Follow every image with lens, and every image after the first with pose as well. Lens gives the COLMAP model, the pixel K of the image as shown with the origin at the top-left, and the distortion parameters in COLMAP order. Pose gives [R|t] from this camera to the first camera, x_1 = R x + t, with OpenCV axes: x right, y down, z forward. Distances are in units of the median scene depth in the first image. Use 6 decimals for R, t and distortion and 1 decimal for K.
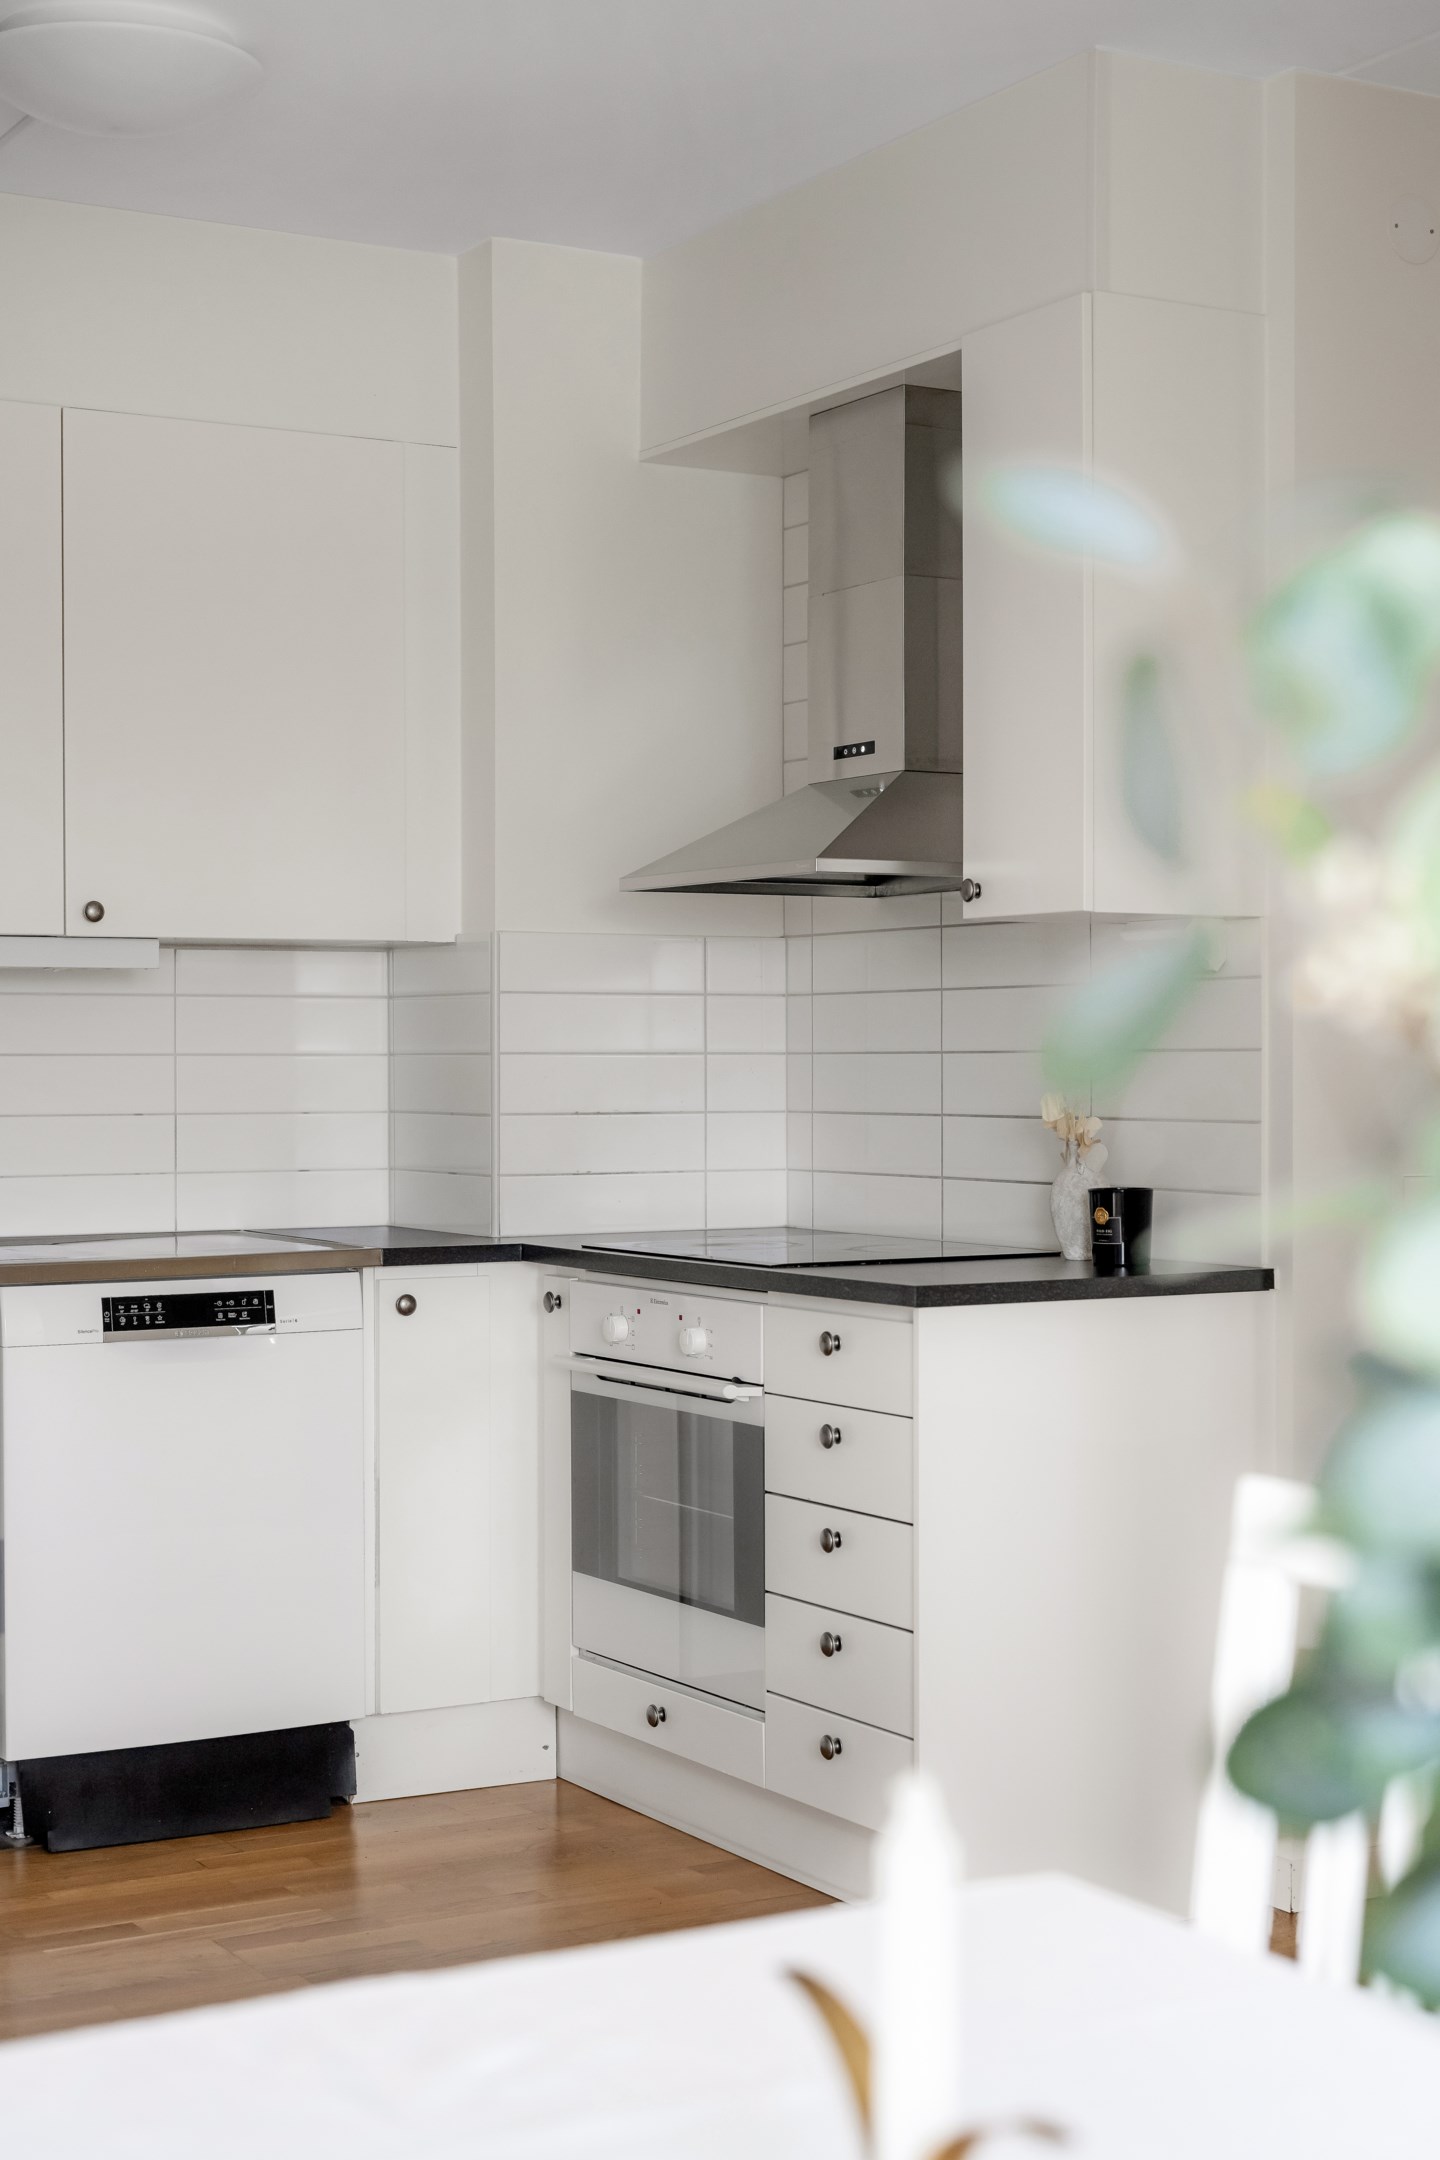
lens RADIAL K [[3155.8, 0, 720.0], [0, 3155.8, 1080.0], [0, 0, 1]] dist [0.011423, -0.173679]
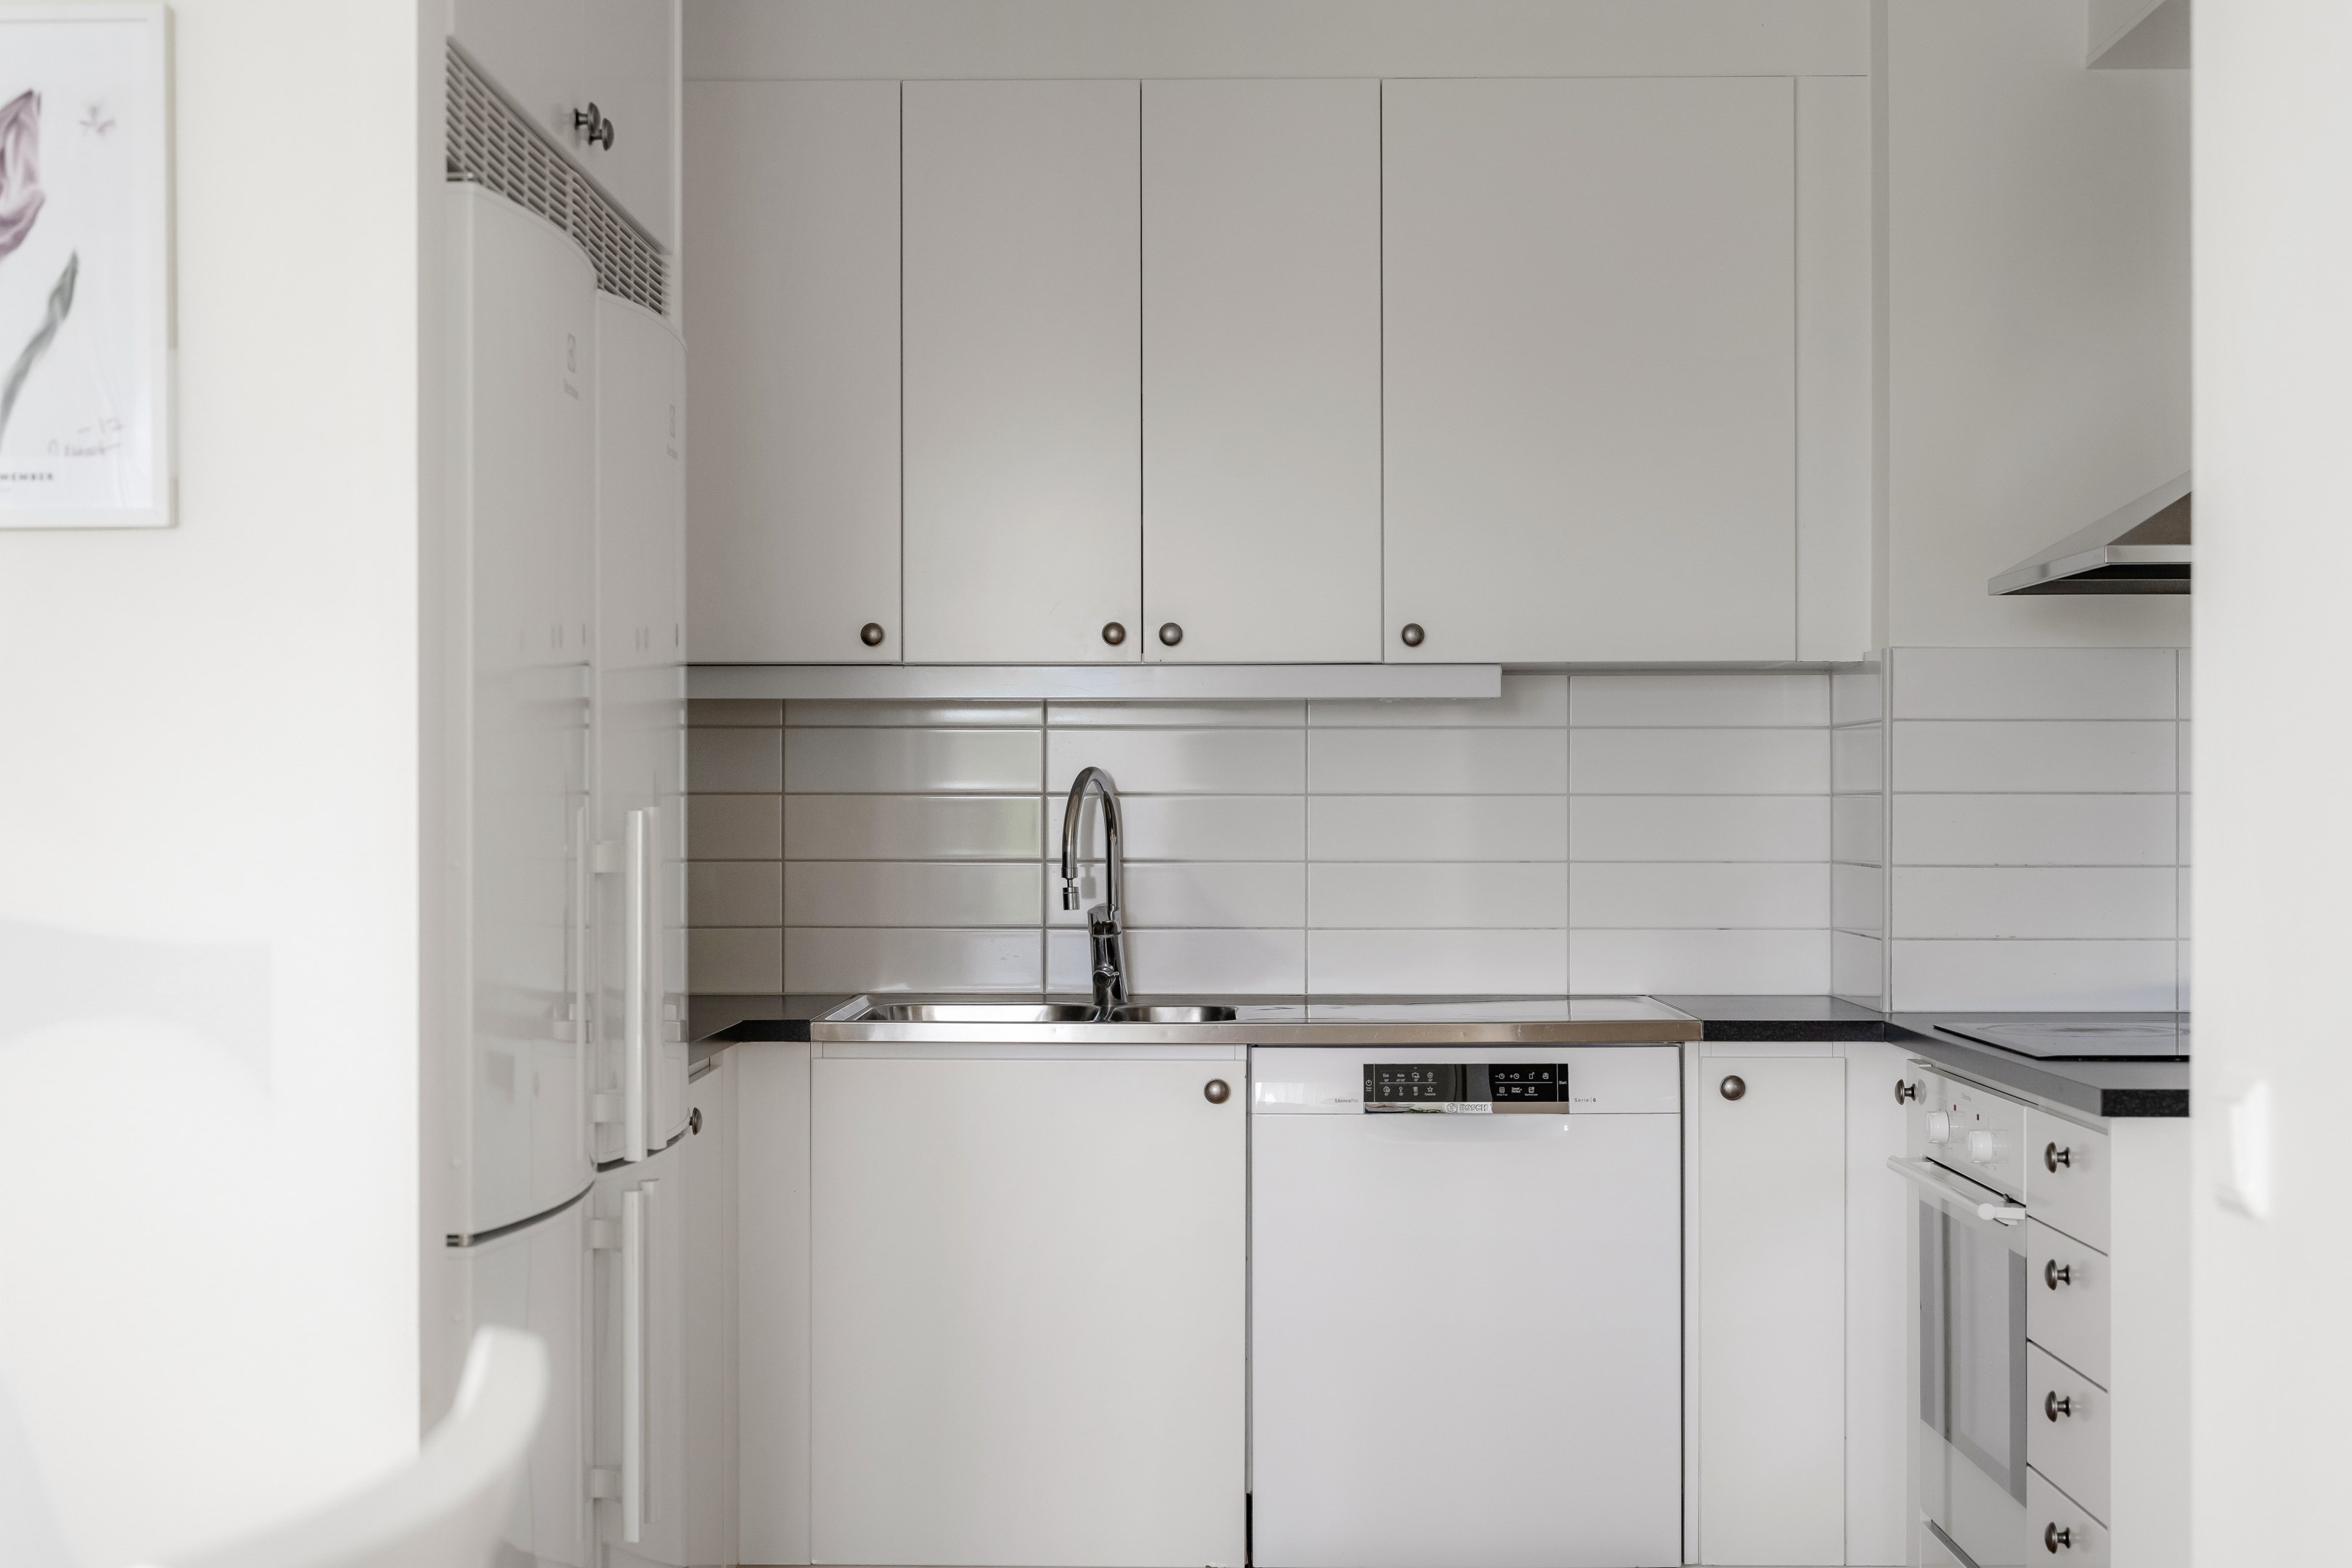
lens RADIAL K [[3436.3, 0, 1174.9], [0, 3436.3, 840.1], [0, 0, 1]] dist [0.011423, -0.173679]
pose [[0.853275, 0.007322, -0.521410, 0.260299], [-0.005427, 0.999972, 0.005161, 0.000378], [0.521433, -0.001574, 0.853291, 0.131961]]
